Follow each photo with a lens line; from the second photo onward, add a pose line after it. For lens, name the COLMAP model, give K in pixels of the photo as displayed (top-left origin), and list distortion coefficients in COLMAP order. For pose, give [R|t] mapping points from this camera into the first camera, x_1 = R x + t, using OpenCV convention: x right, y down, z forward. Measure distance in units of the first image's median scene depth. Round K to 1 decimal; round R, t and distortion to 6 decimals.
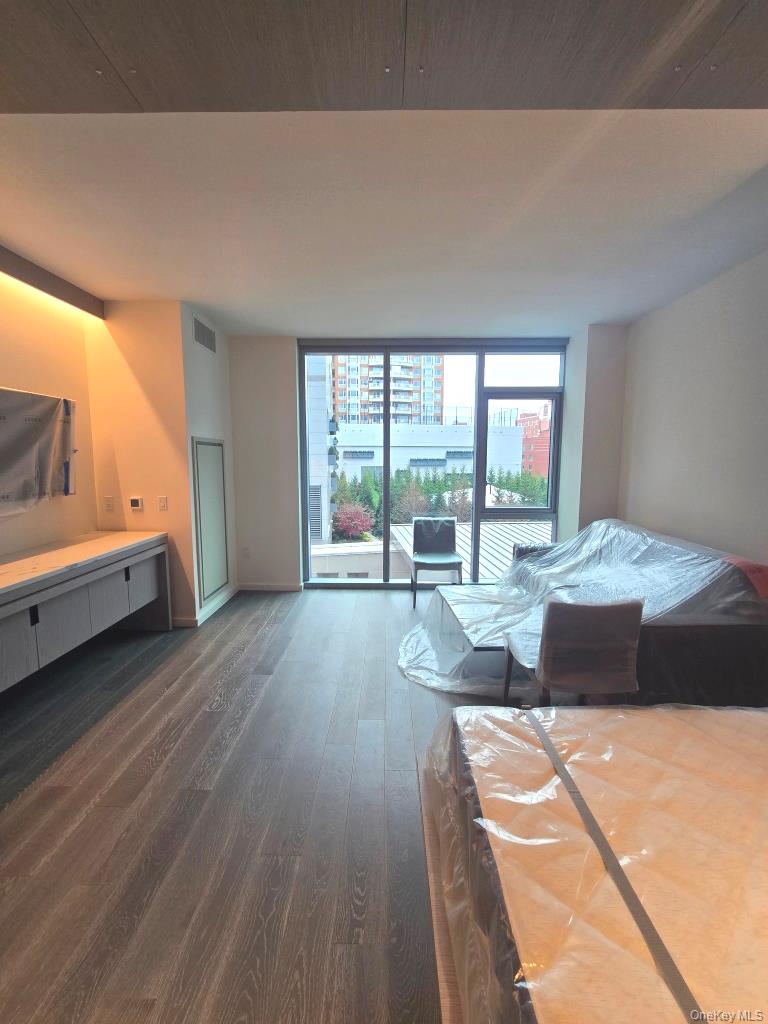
lens RADIAL K [[416.9, 0, 384.0], [0, 416.9, 512.0], [0, 0, 1]] dist [0.008323, -0.000151]
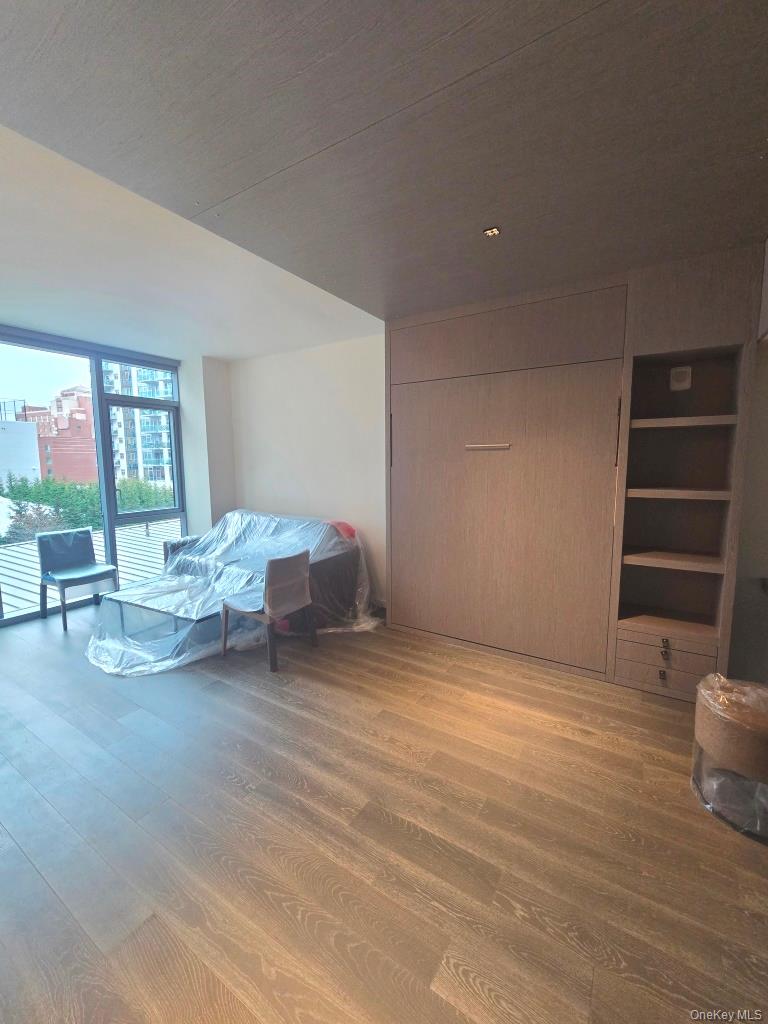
lens RADIAL K [[416.9, 0, 384.0], [0, 416.9, 512.0], [0, 0, 1]] dist [0.008323, -0.000151]
pose [[0.523587, -0.107068, 0.845218, -0.343042], [0.112763, 0.992053, 0.055815, 0.002223], [-0.844477, 0.066085, 0.531499, -0.091898]]
